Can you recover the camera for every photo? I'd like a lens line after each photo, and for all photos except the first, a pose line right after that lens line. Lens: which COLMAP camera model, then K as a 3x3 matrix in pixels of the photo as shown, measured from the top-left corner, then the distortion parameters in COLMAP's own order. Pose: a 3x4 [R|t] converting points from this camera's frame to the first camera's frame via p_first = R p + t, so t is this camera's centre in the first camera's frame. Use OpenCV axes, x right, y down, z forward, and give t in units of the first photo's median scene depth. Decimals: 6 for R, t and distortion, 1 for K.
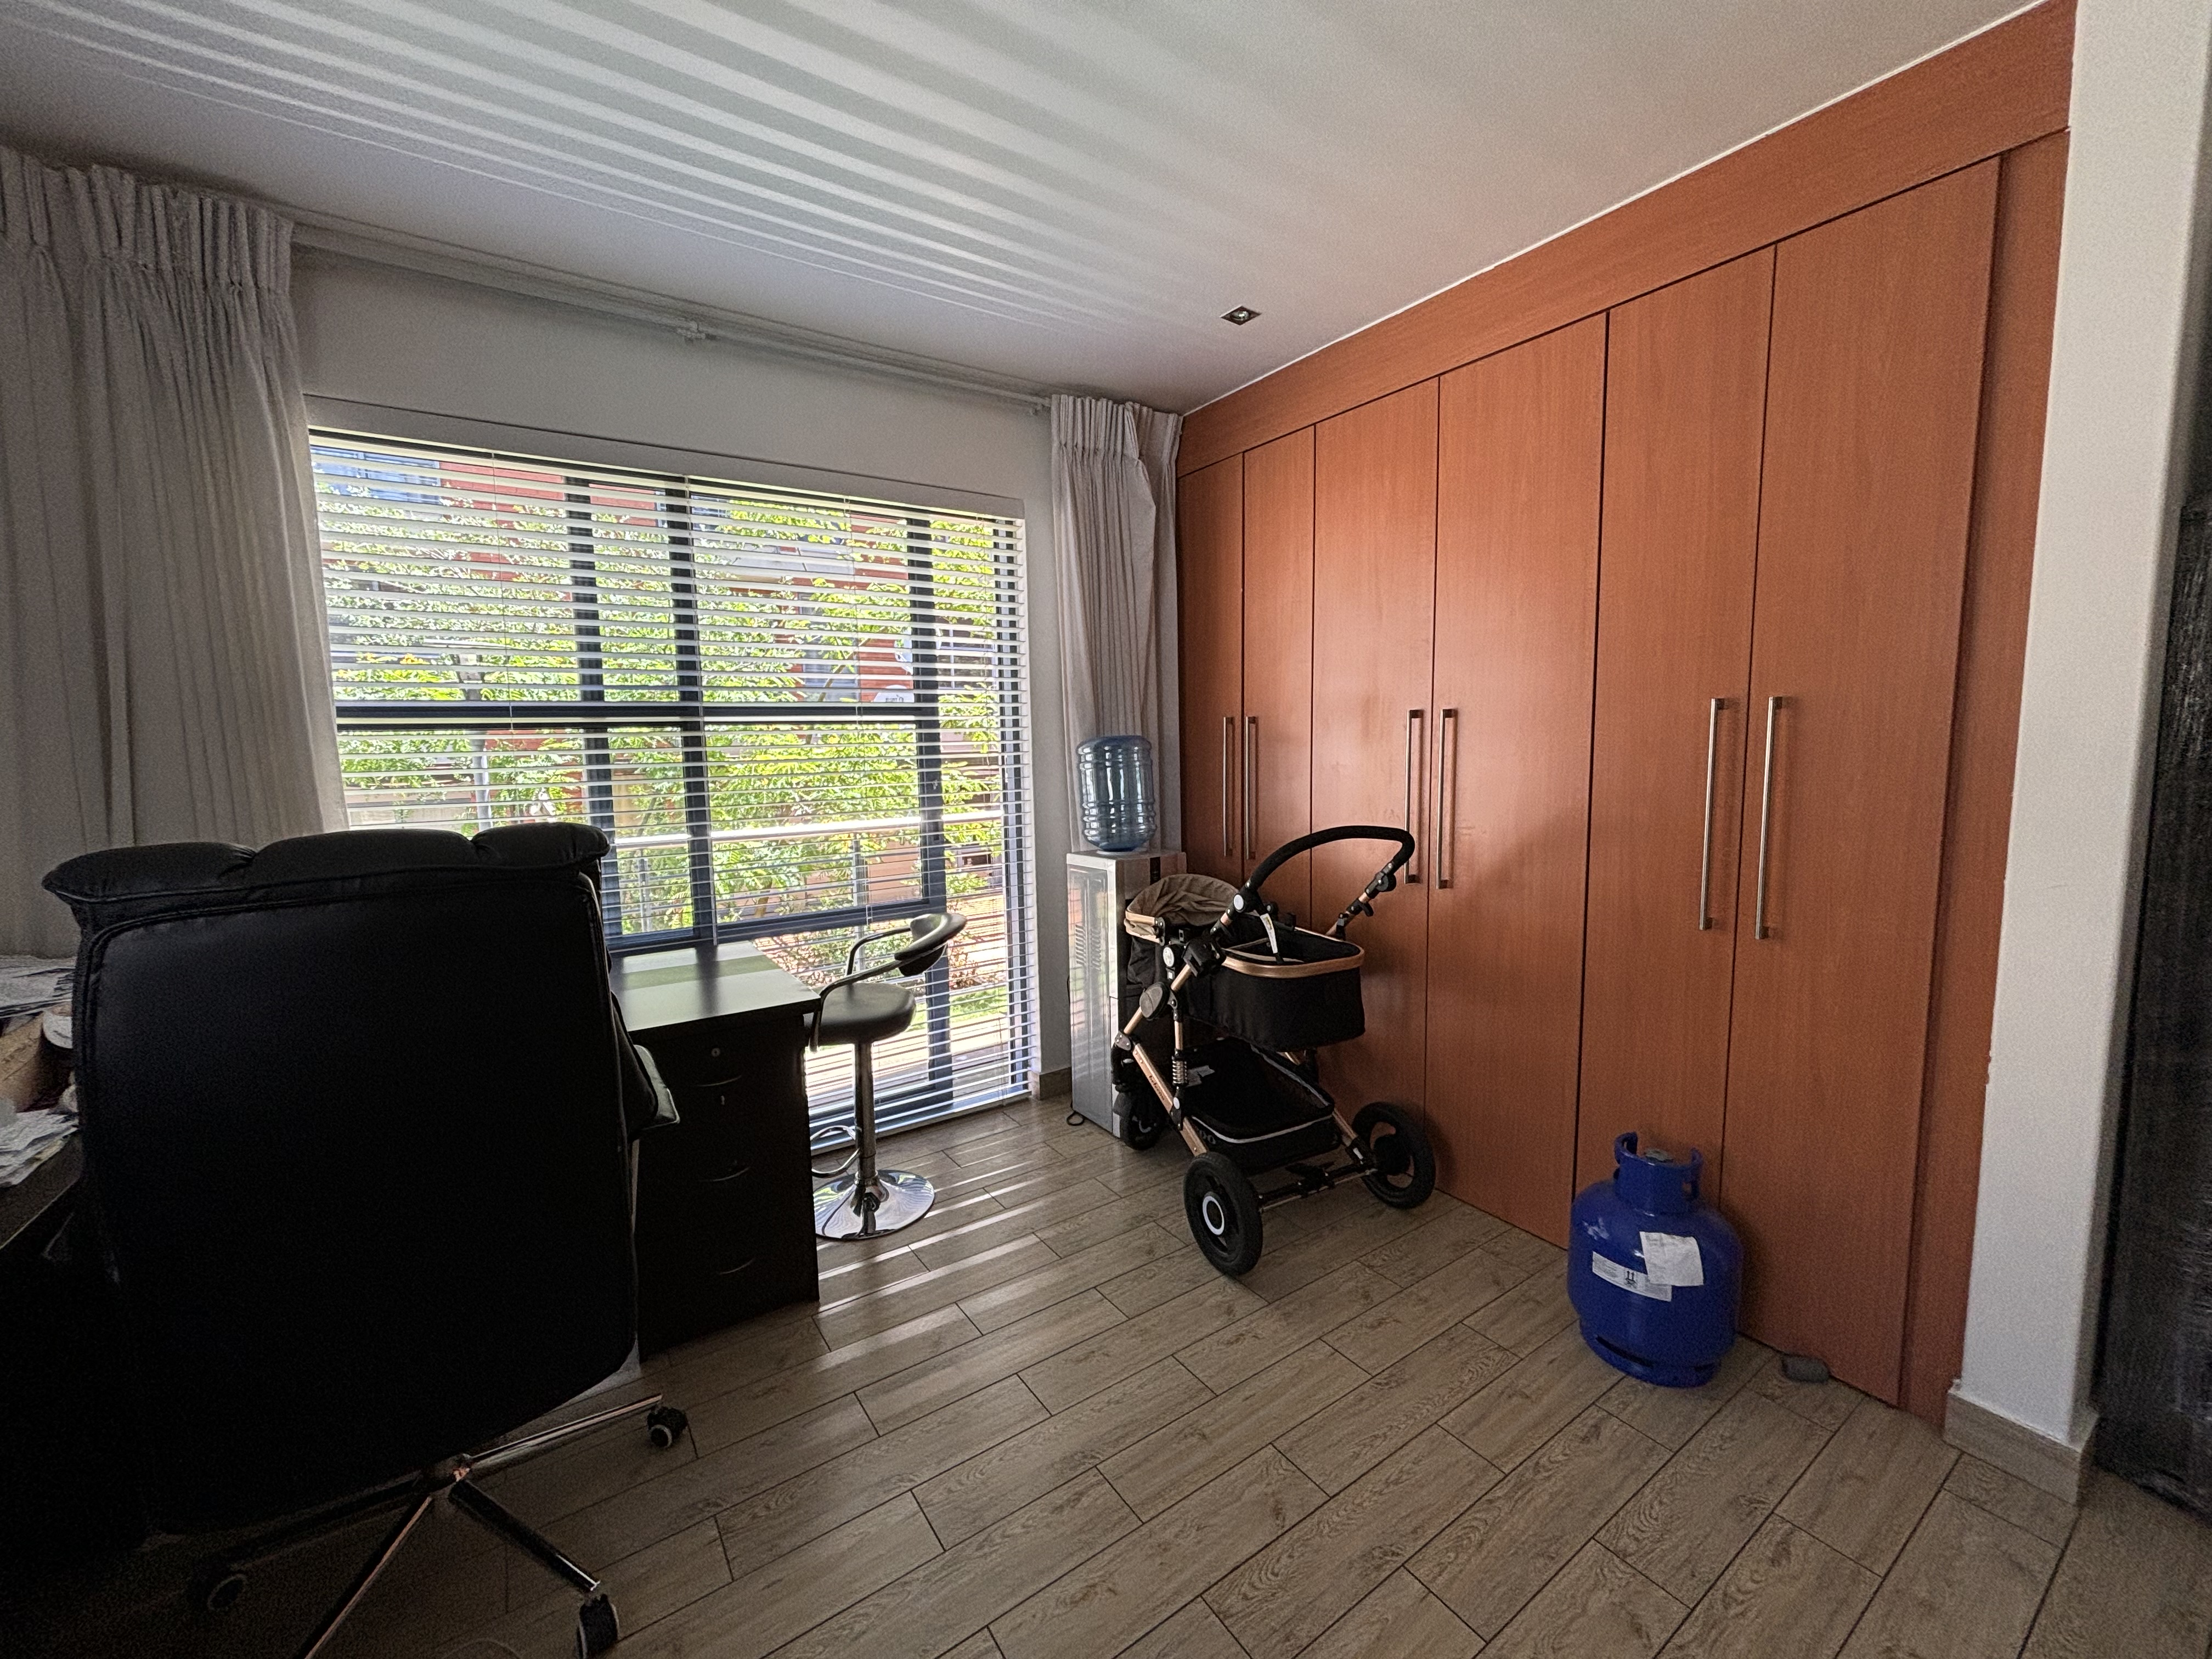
lens RADIAL K [[889.2, 0, 1102.7], [0, 889.2, 826.7], [0, 0, 1]] dist [0.001701, -0.000100]
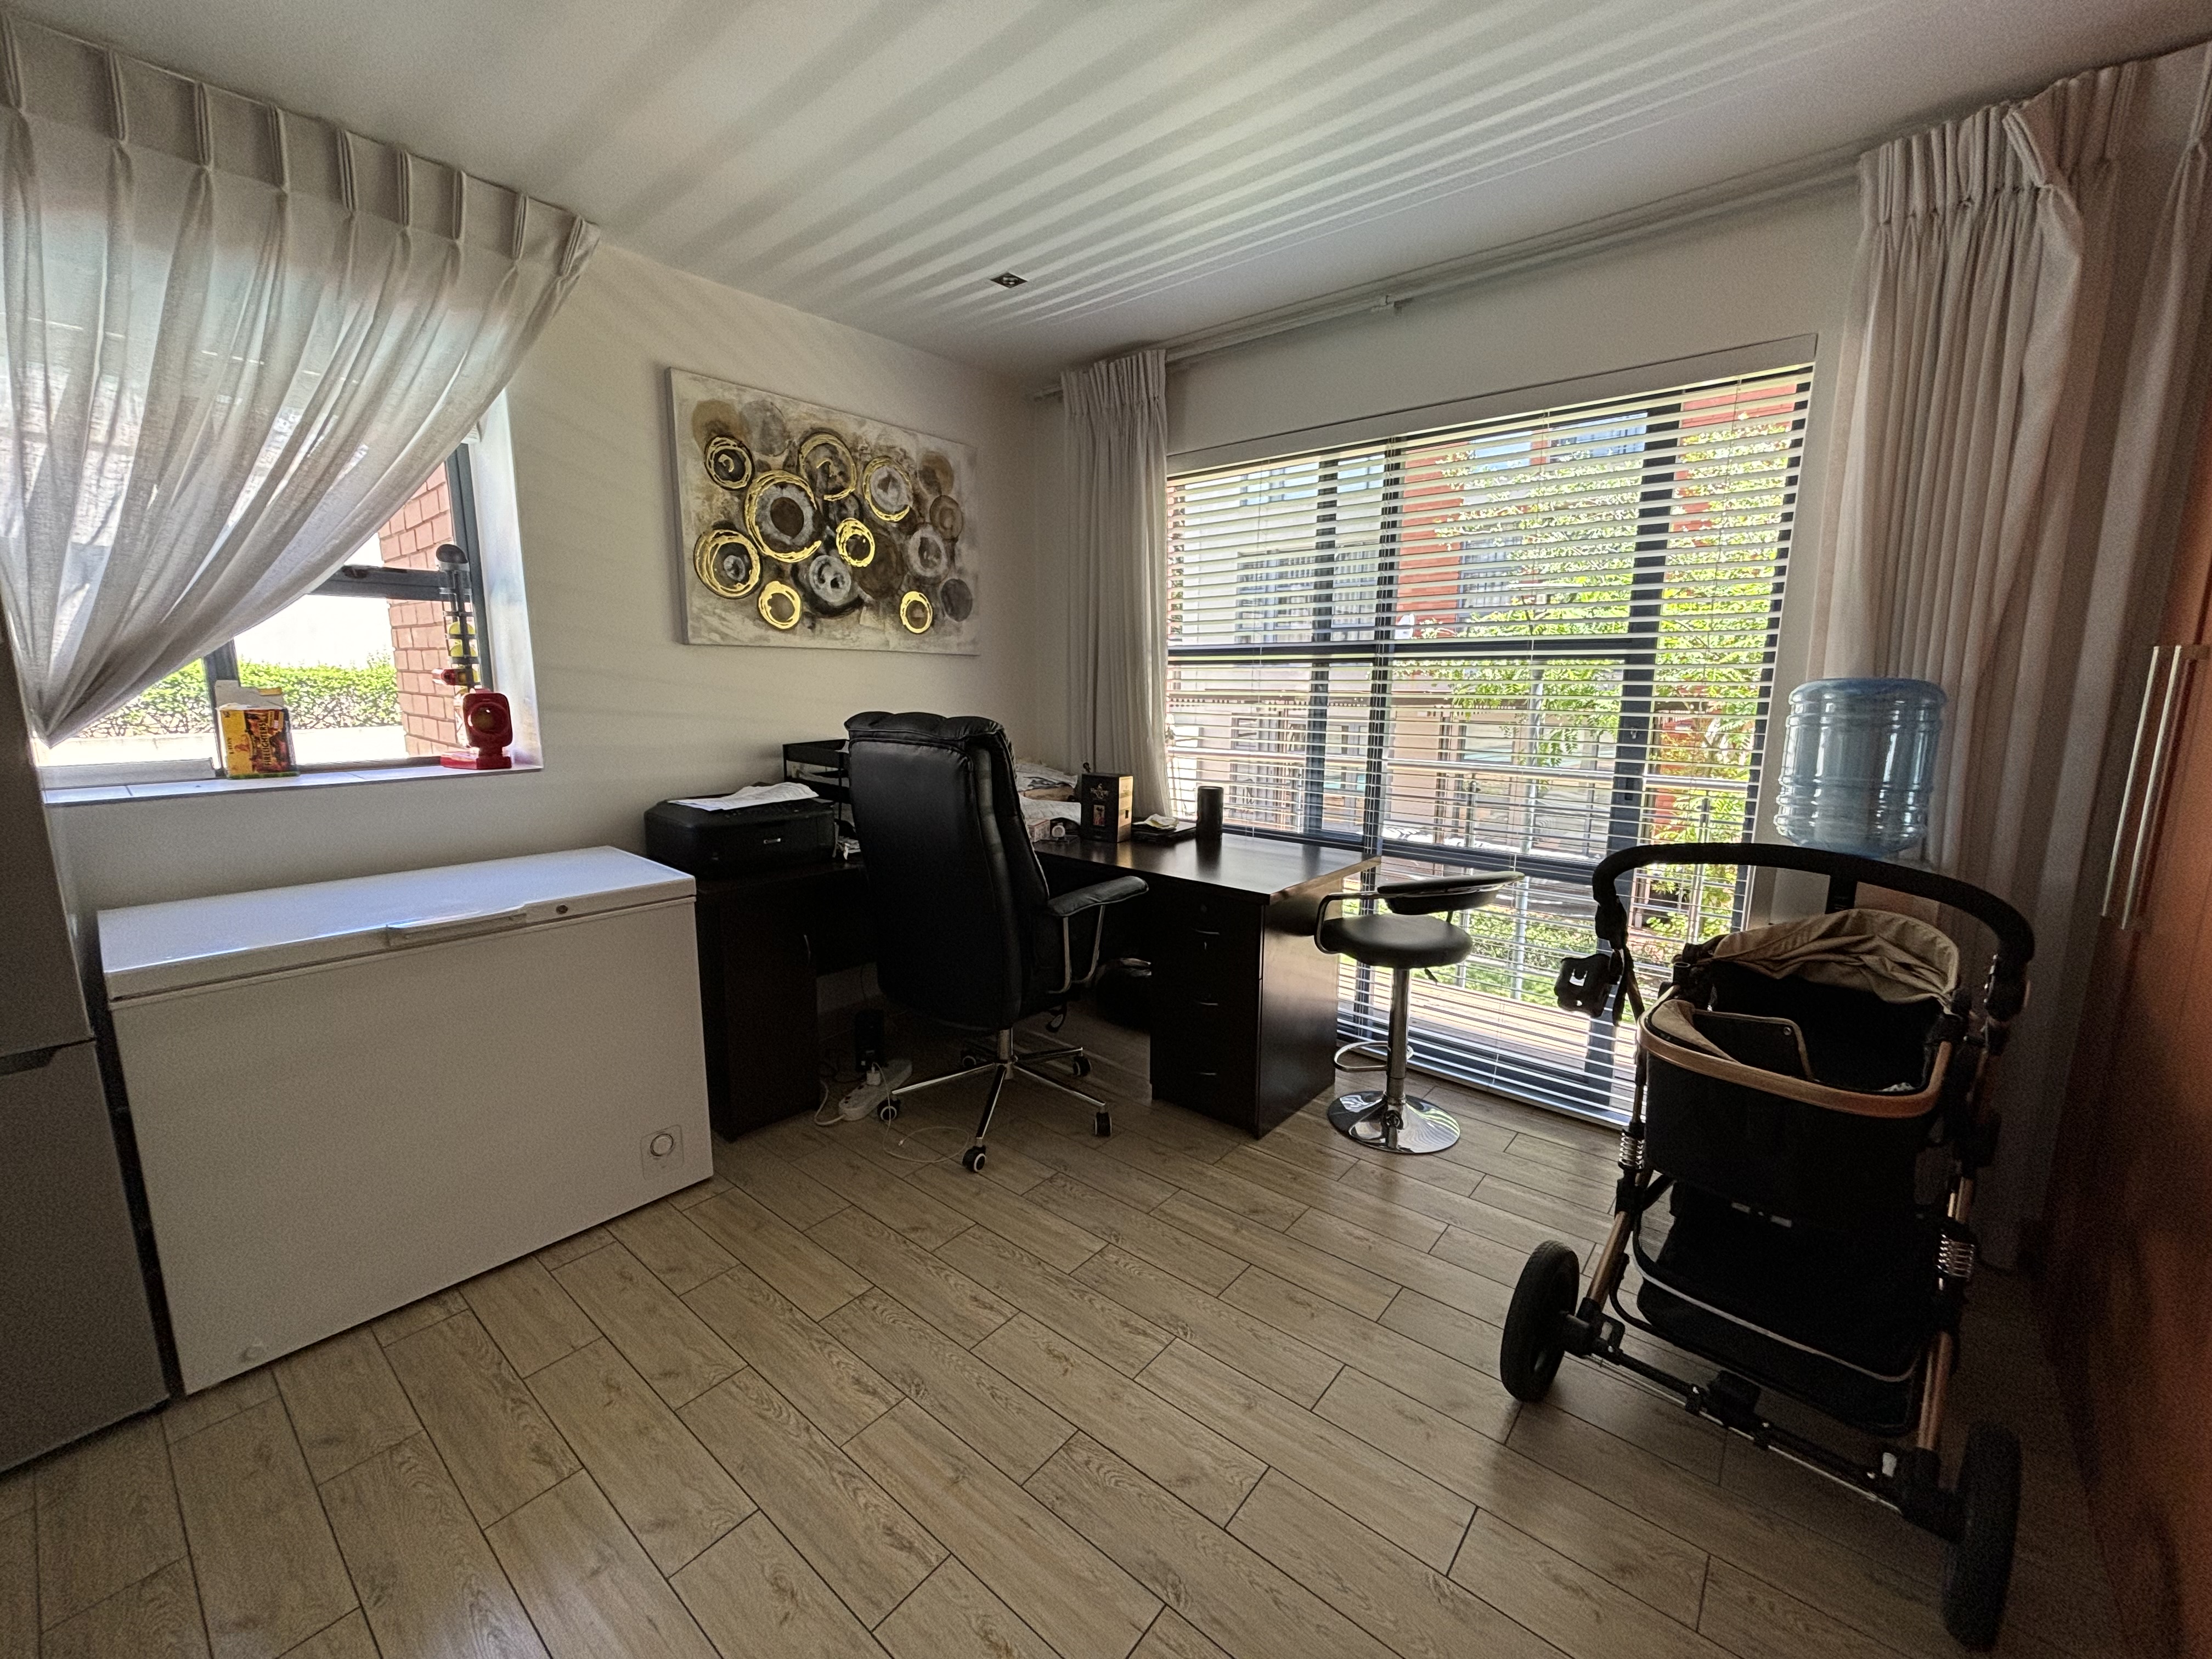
lens RADIAL K [[889.2, 0, 1102.7], [0, 889.2, 826.7], [0, 0, 1]] dist [0.001701, -0.000100]
pose [[0.282416, 0.179729, -0.942305, 0.571390], [-0.104155, 0.982230, 0.156129, -0.047913], [0.953621, 0.054052, 0.296117, 0.345901]]
